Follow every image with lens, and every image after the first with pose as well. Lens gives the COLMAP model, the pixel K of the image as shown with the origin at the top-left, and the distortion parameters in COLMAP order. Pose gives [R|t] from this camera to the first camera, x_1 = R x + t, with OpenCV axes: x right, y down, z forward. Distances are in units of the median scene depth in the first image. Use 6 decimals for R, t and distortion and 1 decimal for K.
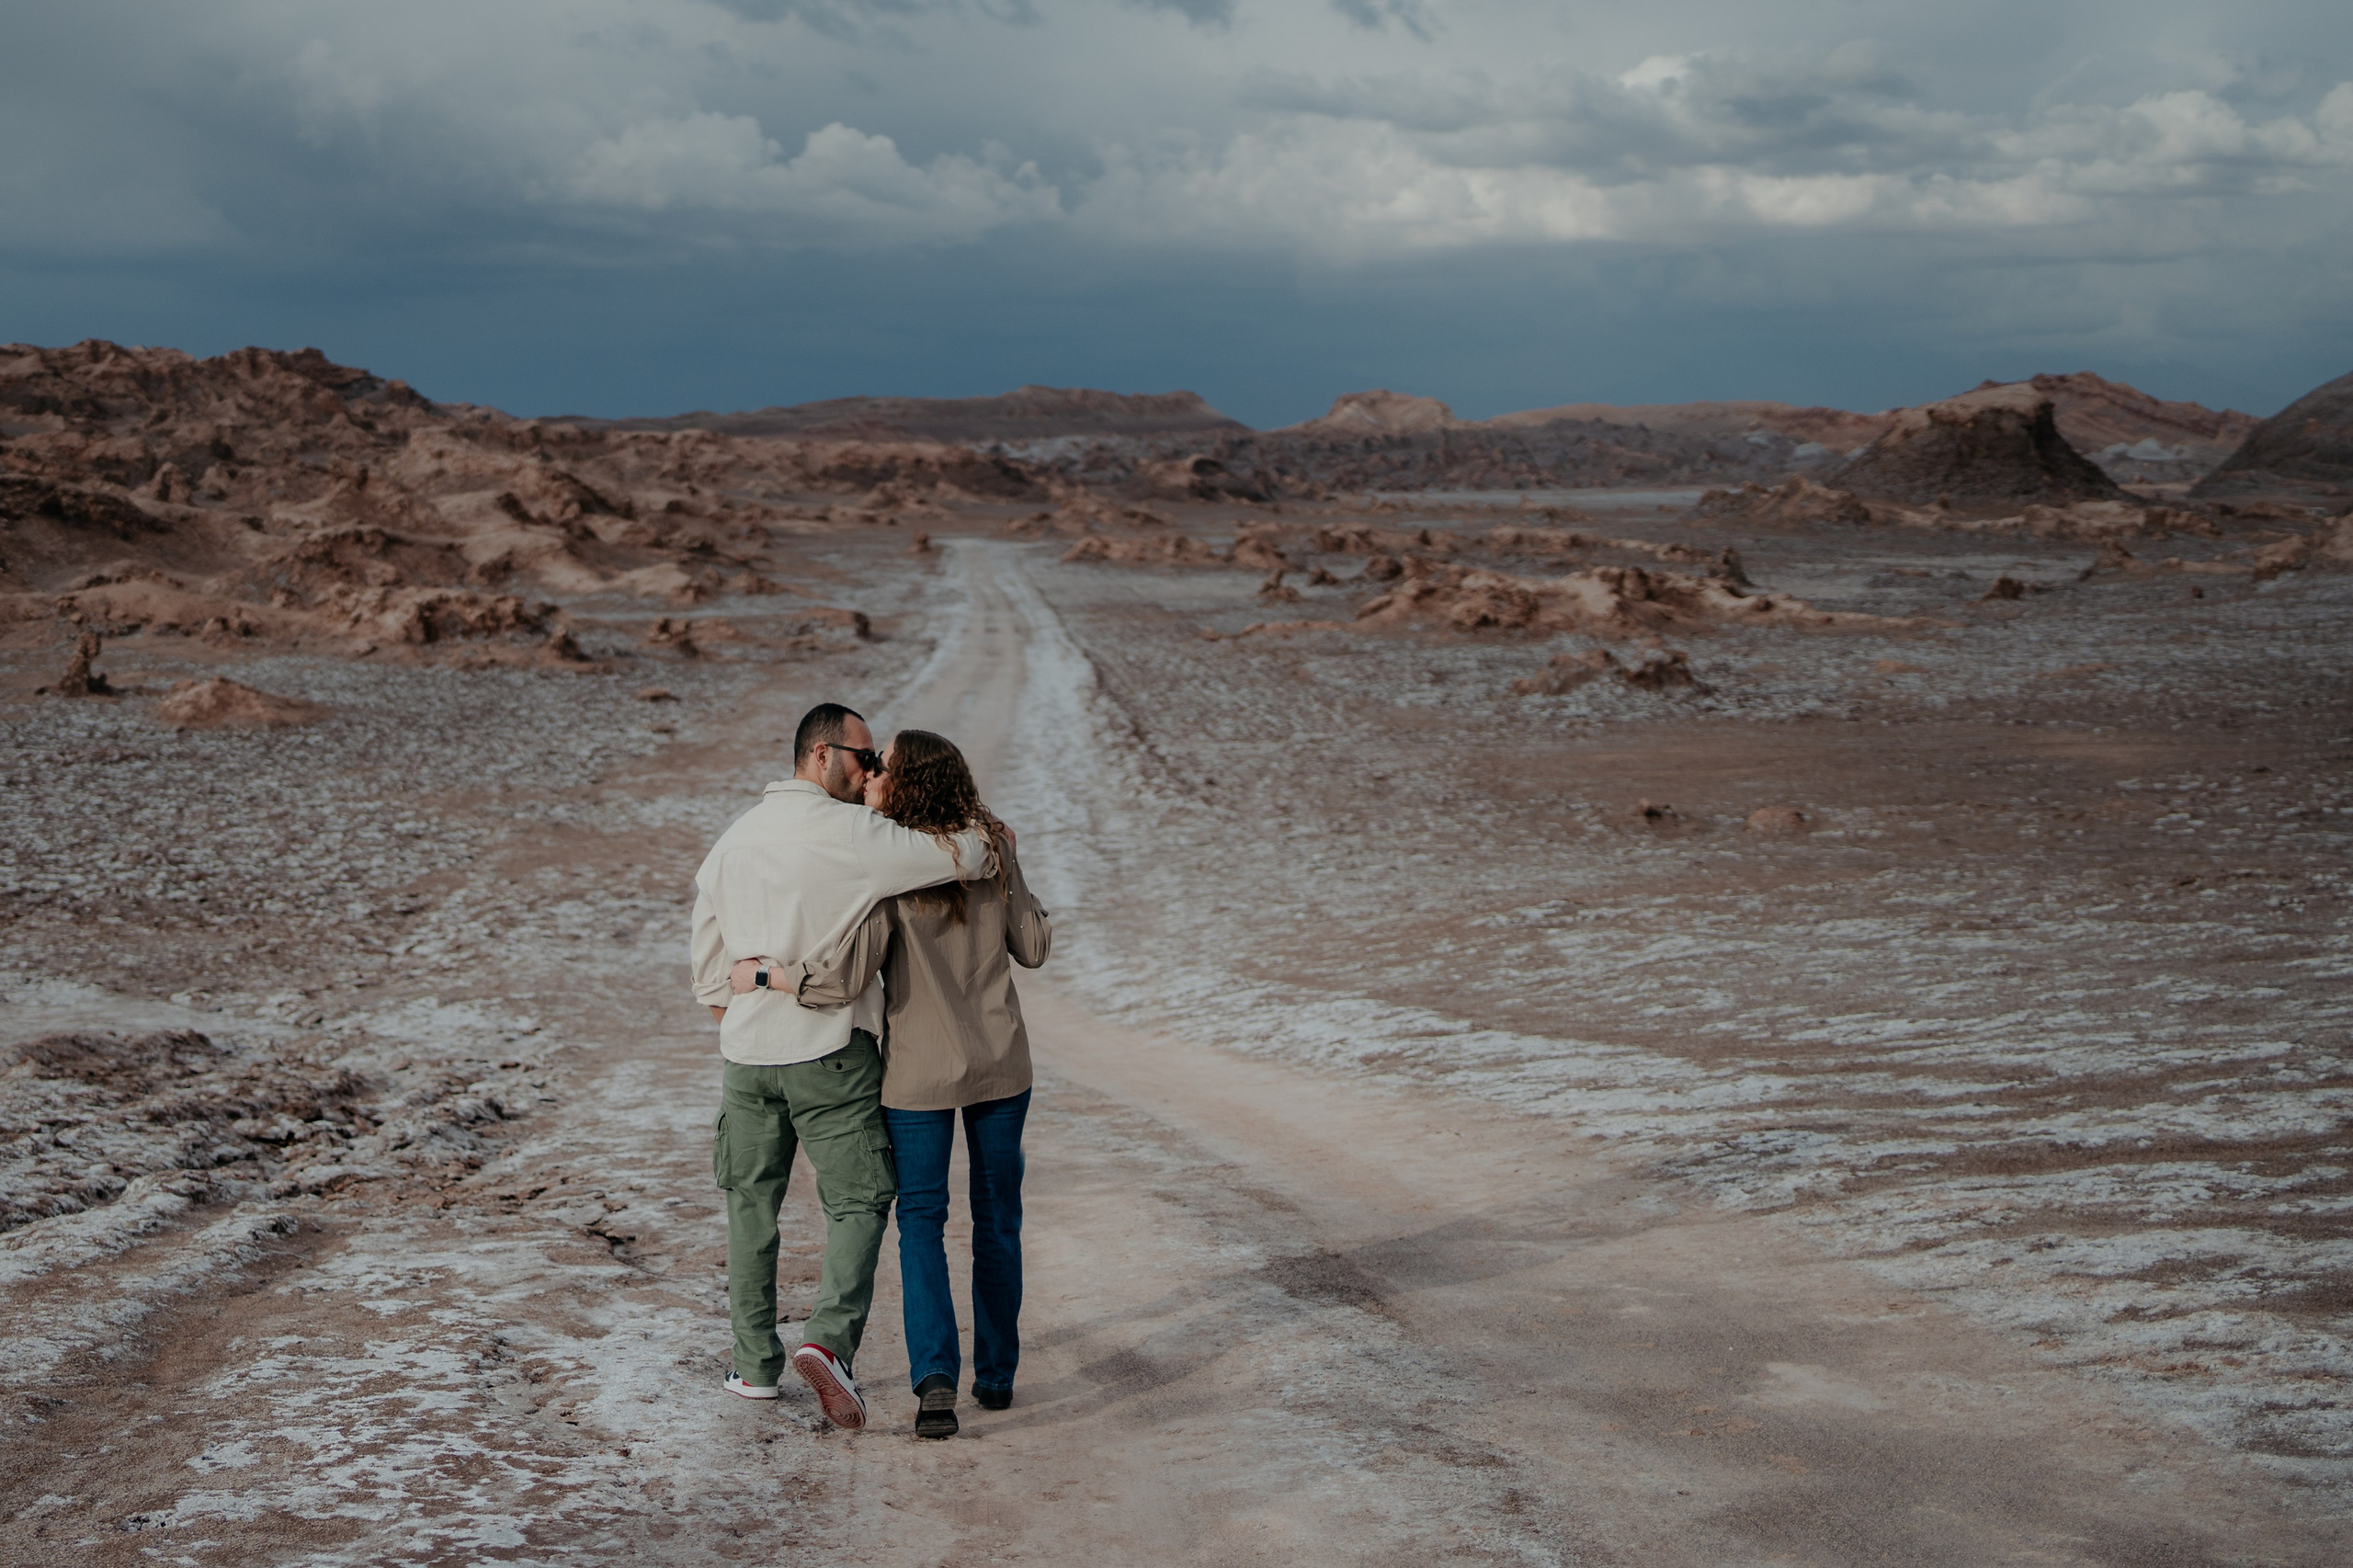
lens RADIAL K [[2913.4, 0, 787.1], [0, 2913.4, 958.0], [0, 0, 1]] dist [0.007533, -0.026864]
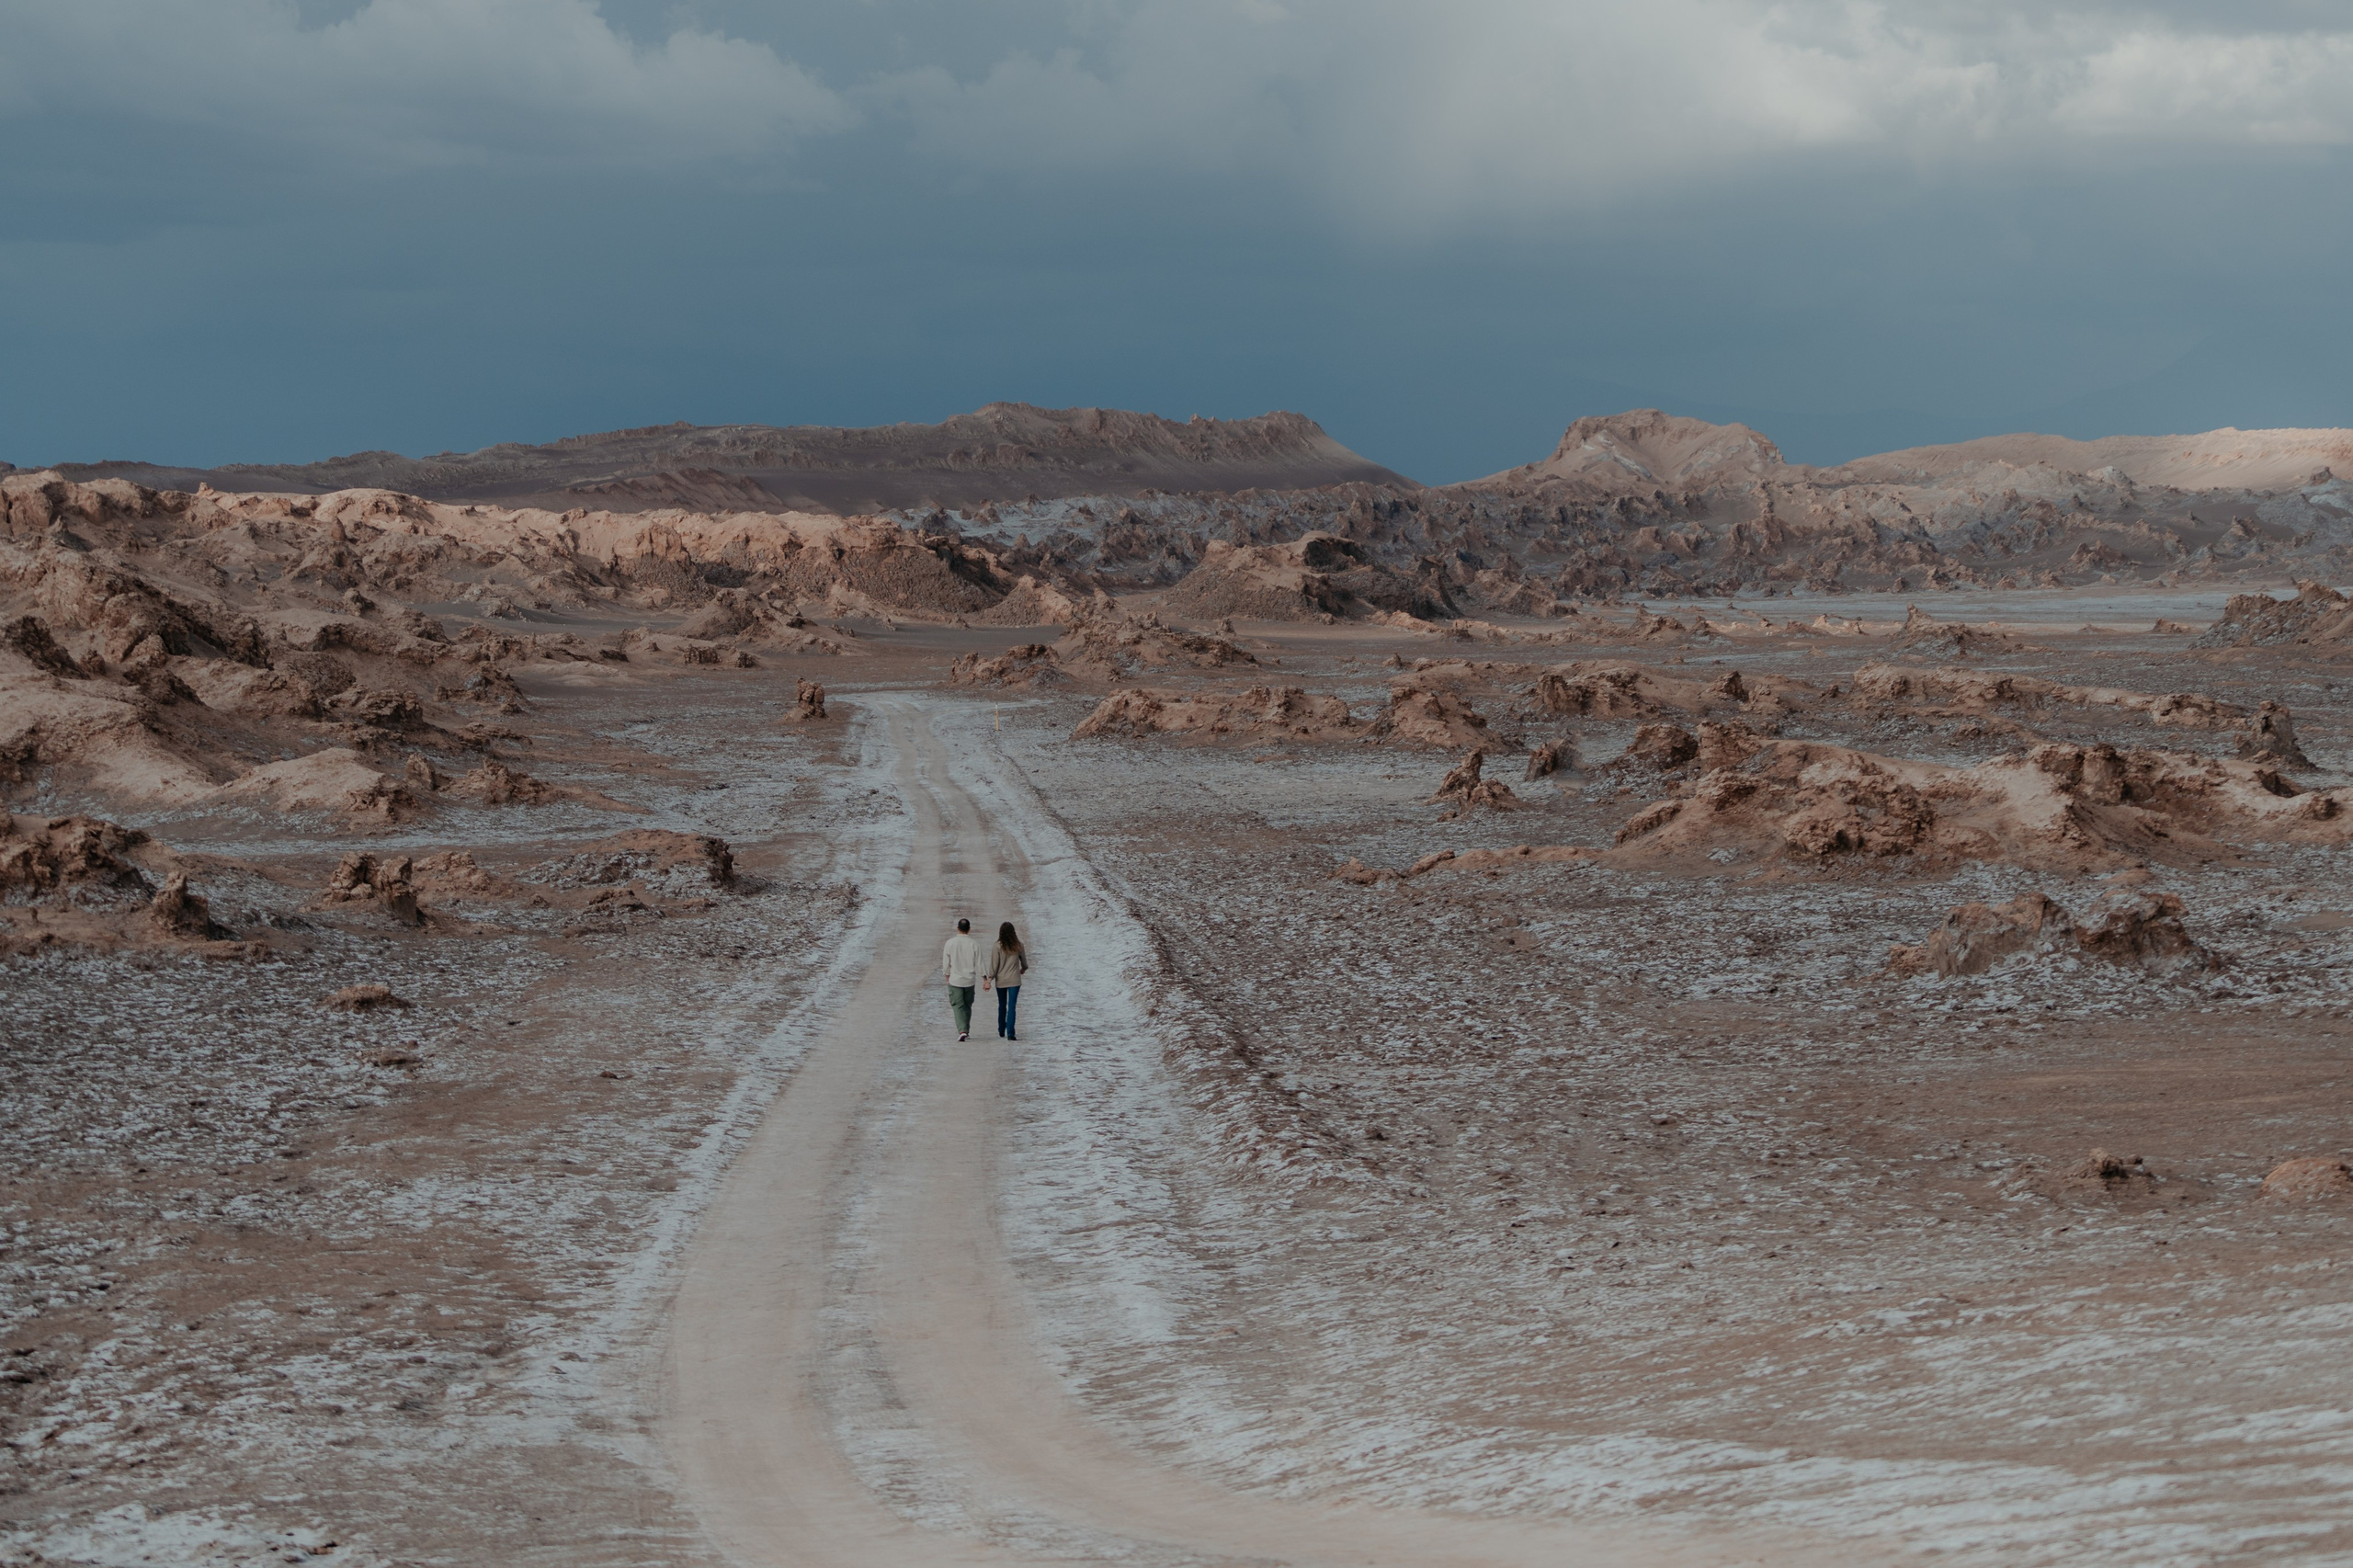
lens RADIAL K [[5843.1, 0, 1293.0], [0, 5843.1, 732.2], [0, 0, 1]] dist [-0.015189, 0.053771]
pose [[0.990720, -0.008829, 0.135630, -0.017556], [0.026731, 0.991056, -0.130741, 0.007364], [-0.133262, 0.133153, 0.982095, -0.093143]]
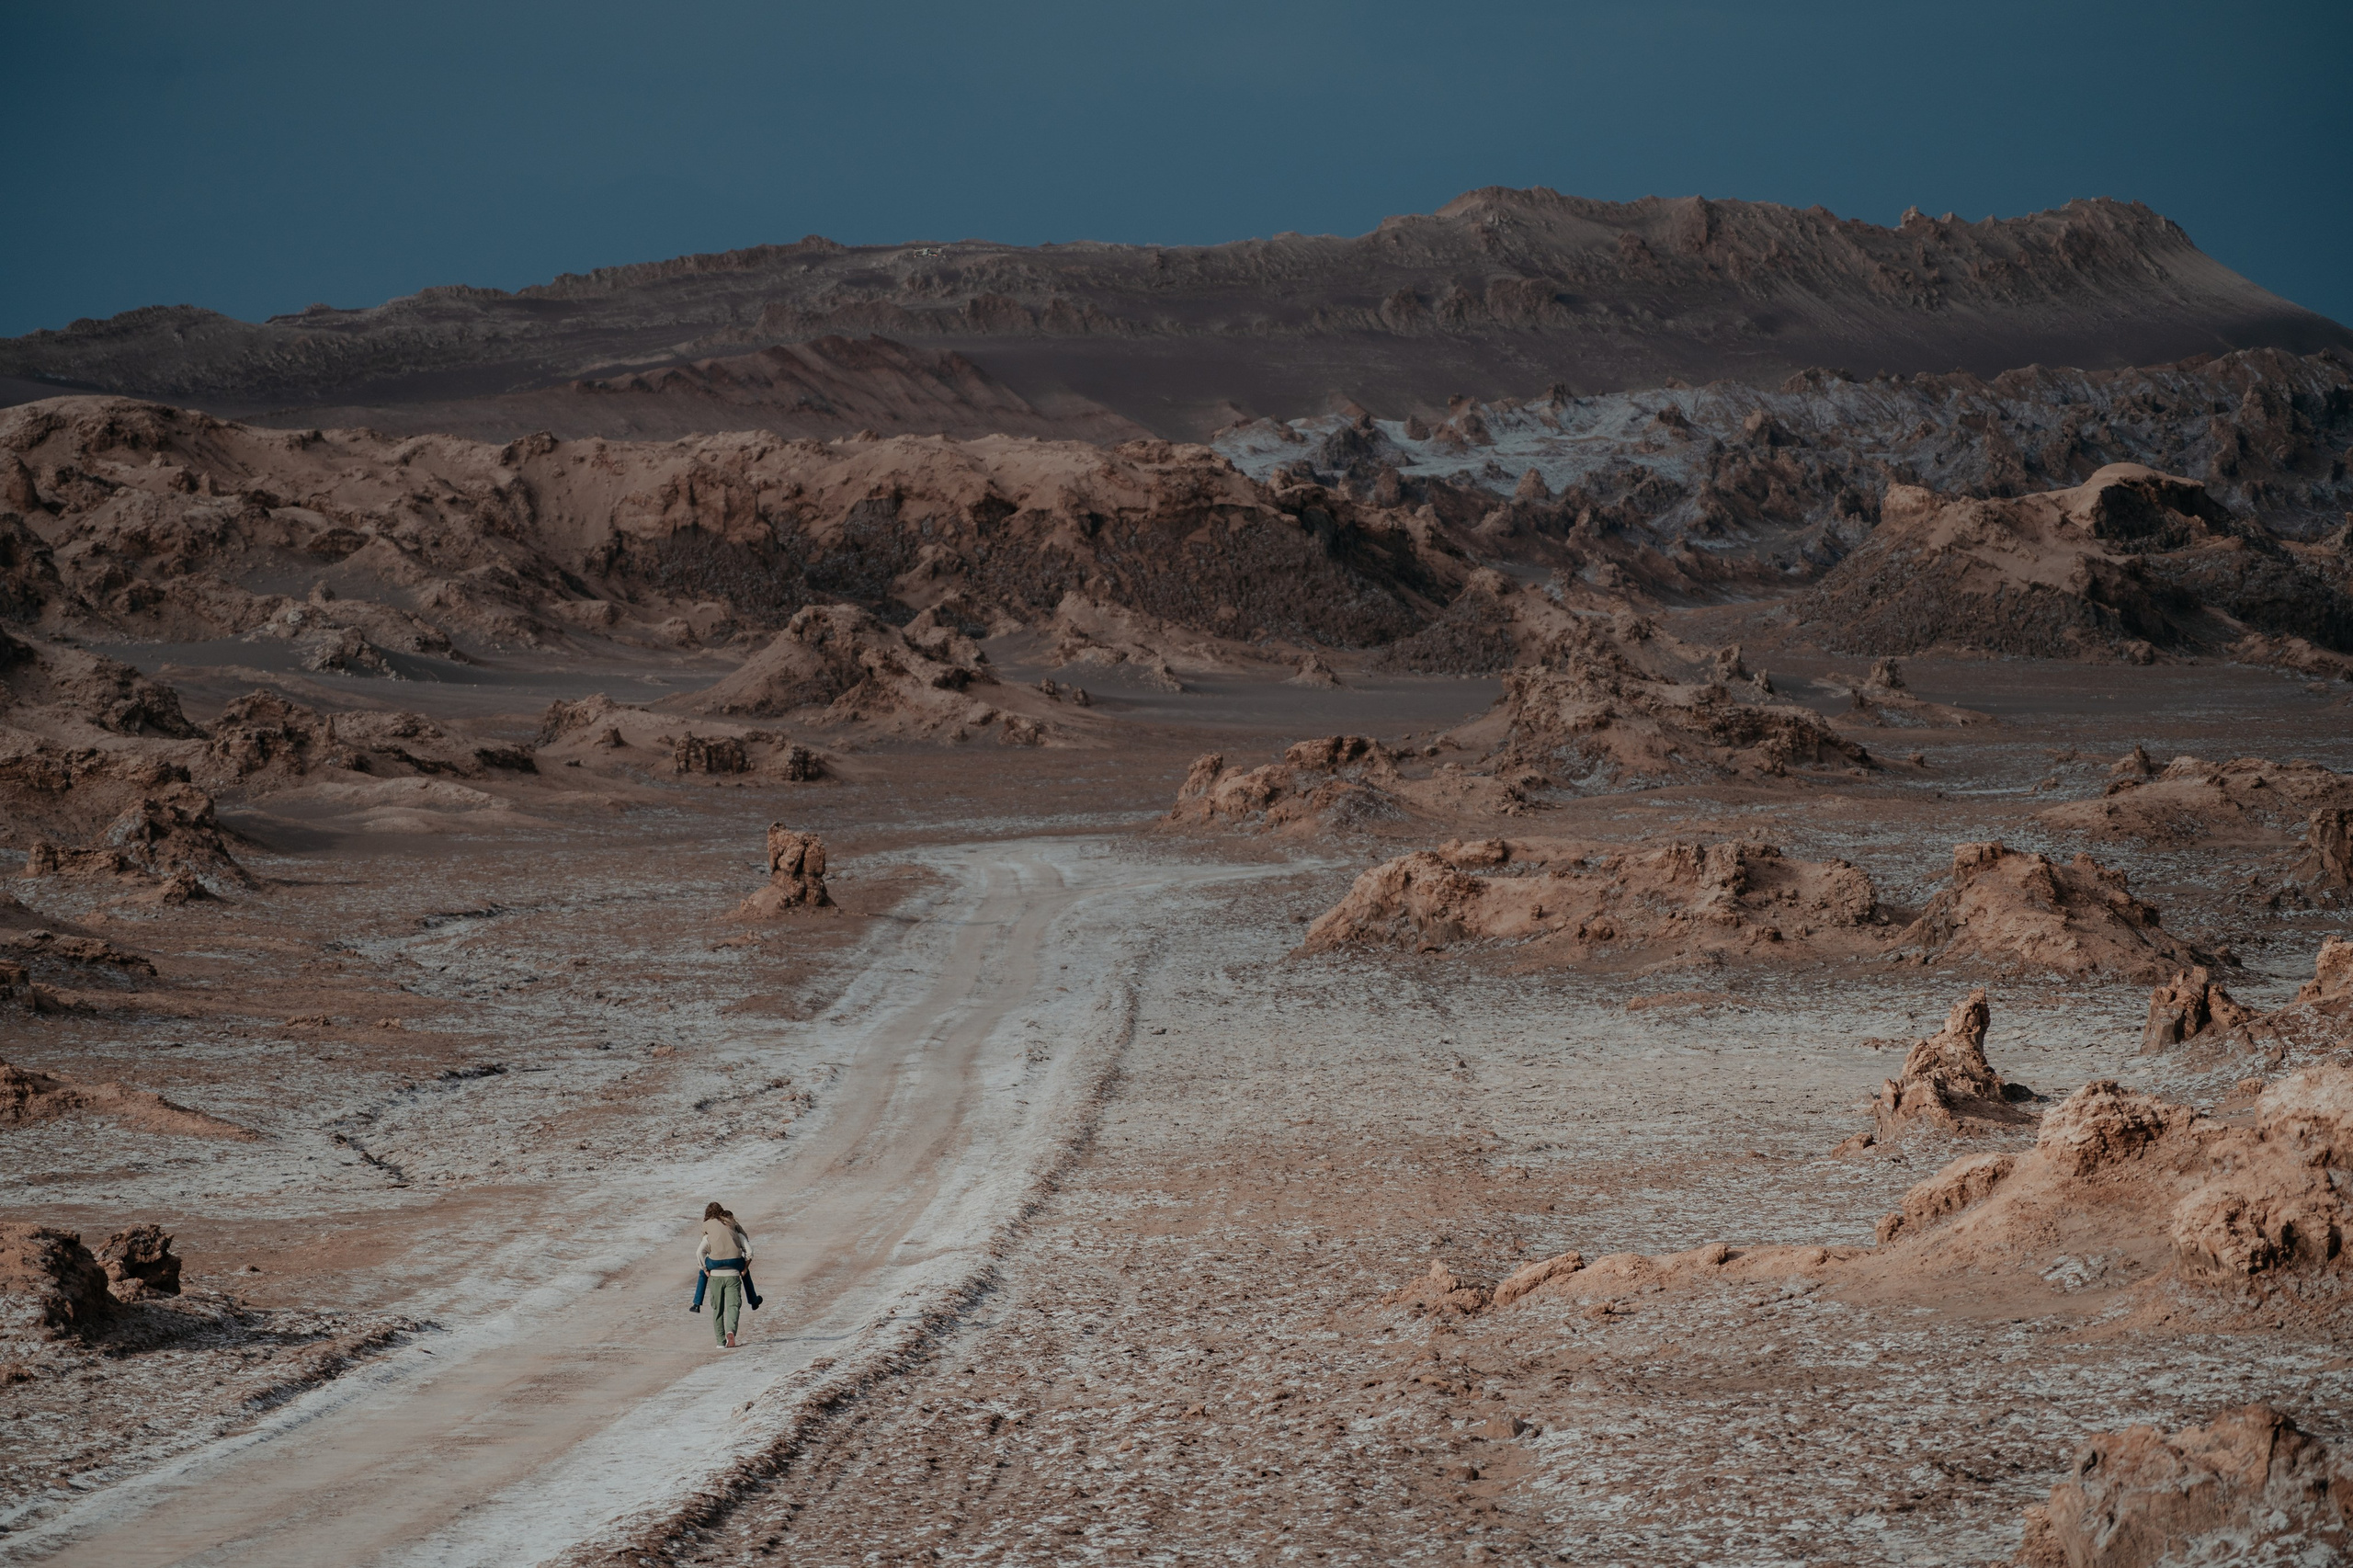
lens RADIAL K [[12848.5, 0, 1725.0], [0, 12848.5, 791.7], [0, 0, 1]] dist [0.362355, -0.979476]
pose [[0.999598, -0.016034, 0.023366, 0.160513], [0.018937, 0.991354, -0.129842, -0.005106], [-0.021082, 0.130232, 0.991259, -0.173576]]
